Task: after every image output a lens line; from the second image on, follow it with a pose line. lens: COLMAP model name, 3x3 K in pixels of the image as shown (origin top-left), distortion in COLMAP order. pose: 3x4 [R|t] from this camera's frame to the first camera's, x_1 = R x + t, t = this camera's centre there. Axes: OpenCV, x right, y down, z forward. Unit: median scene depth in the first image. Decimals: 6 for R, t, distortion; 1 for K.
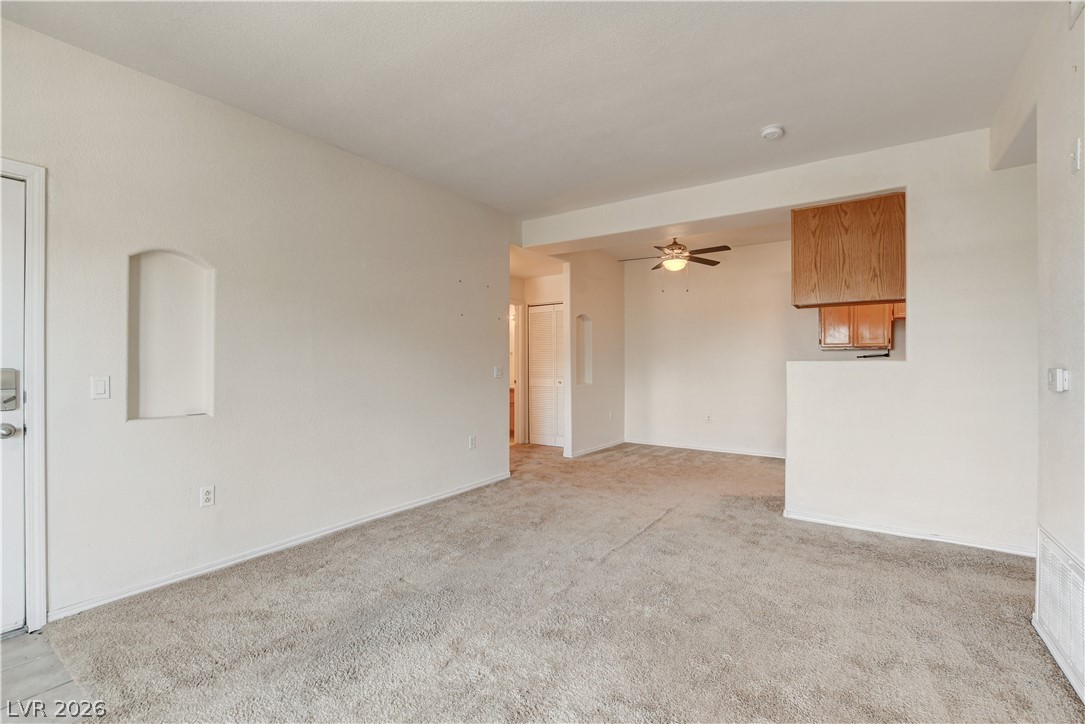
lens RADIAL K [[479.8, 0, 545.5], [0, 479.8, 360.9], [0, 0, 1]] dist [-0.022762, 0.000759]
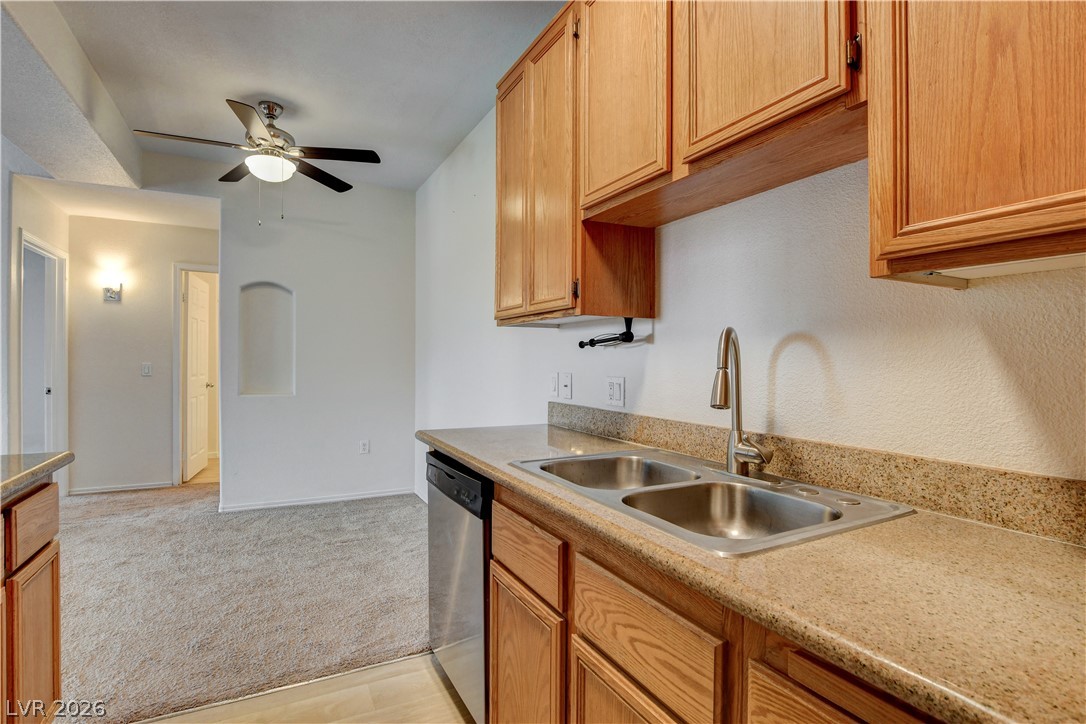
lens RADIAL K [[520.6, 0, 543.0], [0, 520.6, 362.8], [0, 0, 1]] dist [-0.019792, -0.000288]
pose [[0.891749, 0.005917, -0.452492, 1.106263], [-0.005636, 0.999982, 0.001969, 0.005060], [0.452495, 0.000794, 0.891766, 0.894952]]
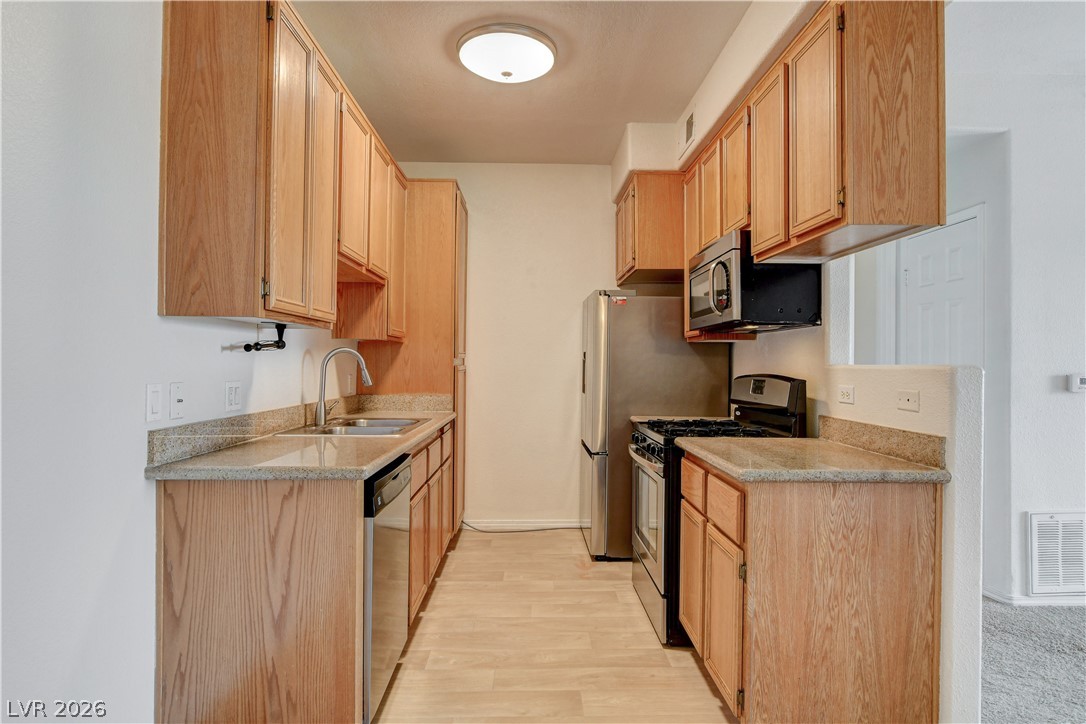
lens RADIAL K [[607.5, 0, 541.3], [0, 607.5, 359.7], [0, 0, 1]] dist [-0.008881, -0.000850]
pose [[-0.588683, -0.002531, 0.808360, 0.296010], [-0.009182, 0.999952, -0.003556, -0.001480], [-0.808312, -0.009516, -0.588678, 1.487732]]
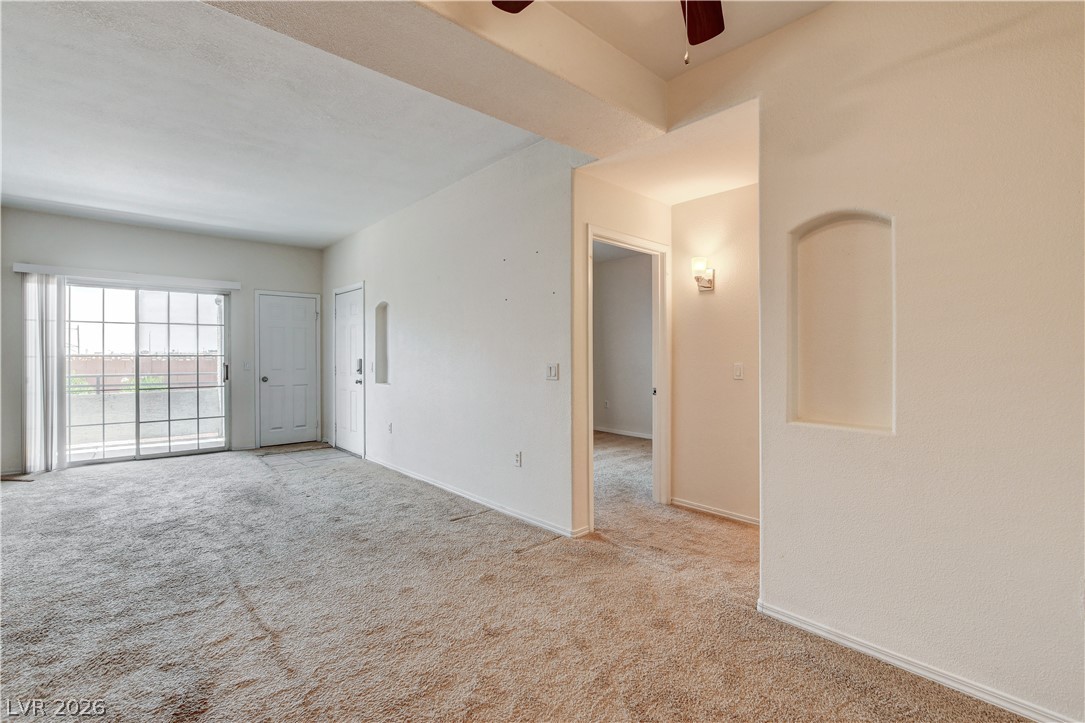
lens RADIAL K [[482.8, 0, 542.8], [0, 482.8, 356.8], [0, 0, 1]] dist [-0.019190, 0.000632]
pose [[-0.224693, -0.000222, -0.974430, 0.697878], [-0.001312, 0.999999, 0.000074, 0.001422], [0.974429, 0.001295, -0.224693, 1.390166]]
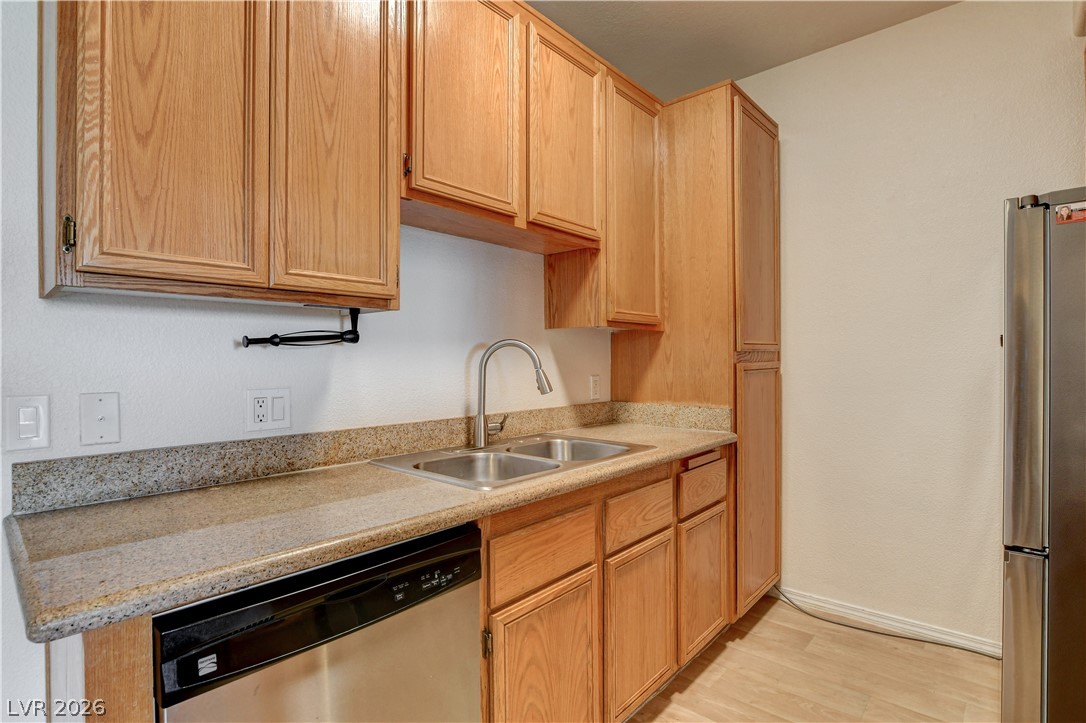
lens RADIAL K [[530.1, 0, 545.4], [0, 530.1, 360.1], [0, 0, 1]] dist [-0.016143, 0.000642]
pose [[0.117604, -0.004407, 0.993051, 0.596306], [0.006644, 0.999971, 0.003651, -0.000356], [-0.993038, 0.006168, 0.117630, 1.150202]]
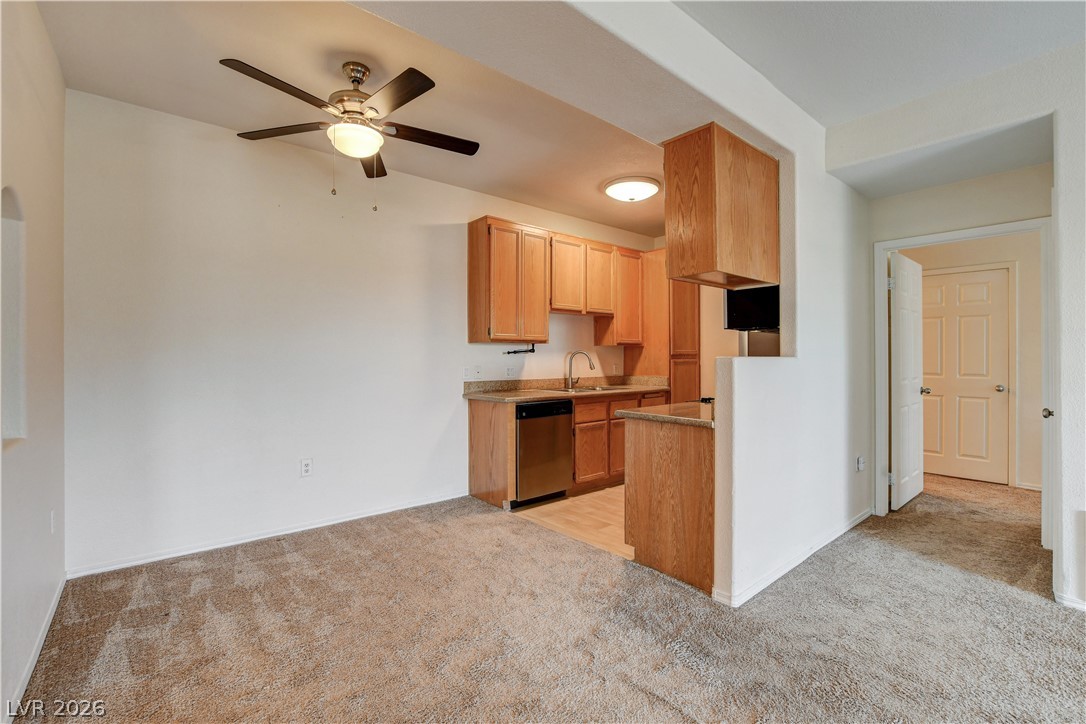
lens RADIAL K [[478.5, 0, 543.7], [0, 478.5, 357.0], [0, 0, 1]] dist [-0.020376, 0.000544]
pose [[0.257765, -0.001551, 0.966206, -0.153961], [0.003493, 0.999994, 0.000674, -0.002745], [-0.966201, 0.003202, 0.257769, 1.010233]]
